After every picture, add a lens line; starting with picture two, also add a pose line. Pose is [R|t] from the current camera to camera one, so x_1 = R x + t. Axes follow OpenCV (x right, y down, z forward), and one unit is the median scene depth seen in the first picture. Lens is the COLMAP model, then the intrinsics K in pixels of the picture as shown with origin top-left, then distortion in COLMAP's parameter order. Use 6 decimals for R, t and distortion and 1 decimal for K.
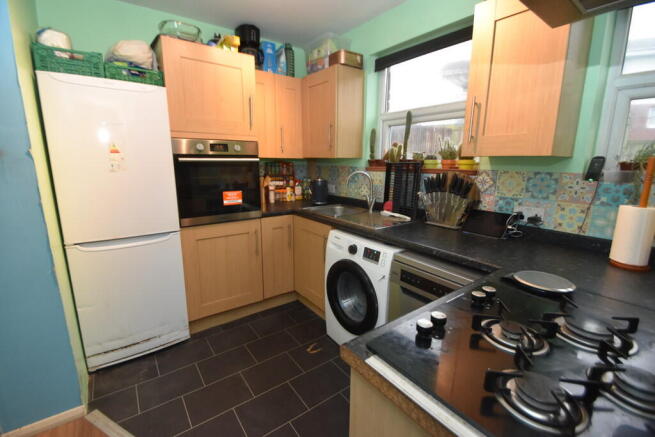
lens RADIAL K [[286.6, 0, 331.9], [0, 286.6, 219.0], [0, 0, 1]] dist [-0.004408, -0.002206]
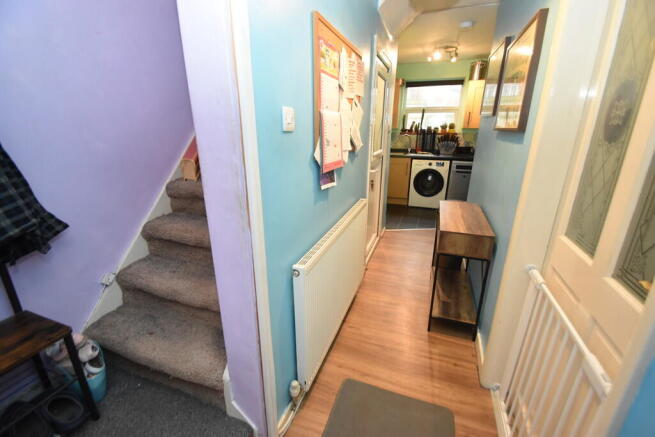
lens RADIAL K [[286.6, 0, 325.1], [0, 286.6, 221.4], [0, 0, 1]] dist [-0.004408, -0.002206]
pose [[0.851009, -0.180394, 0.493195, -1.896380], [0.119037, 0.980967, 0.153407, 0.087983], [-0.511482, -0.071843, 0.856286, -0.726217]]
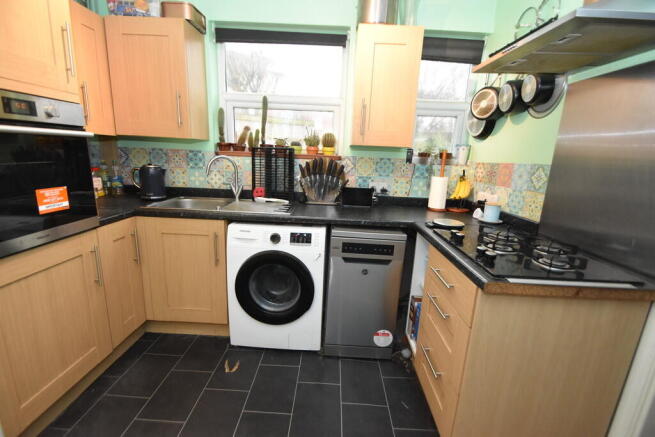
lens RADIAL K [[286.6, 0, 329.0], [0, 286.6, 217.9], [0, 0, 1]] dist [-0.004408, -0.002206]
pose [[0.617232, -0.151307, 0.772096, -0.465501], [0.119821, 0.987964, 0.097823, -0.028347], [-0.777604, 0.032134, 0.627932, 0.226337]]
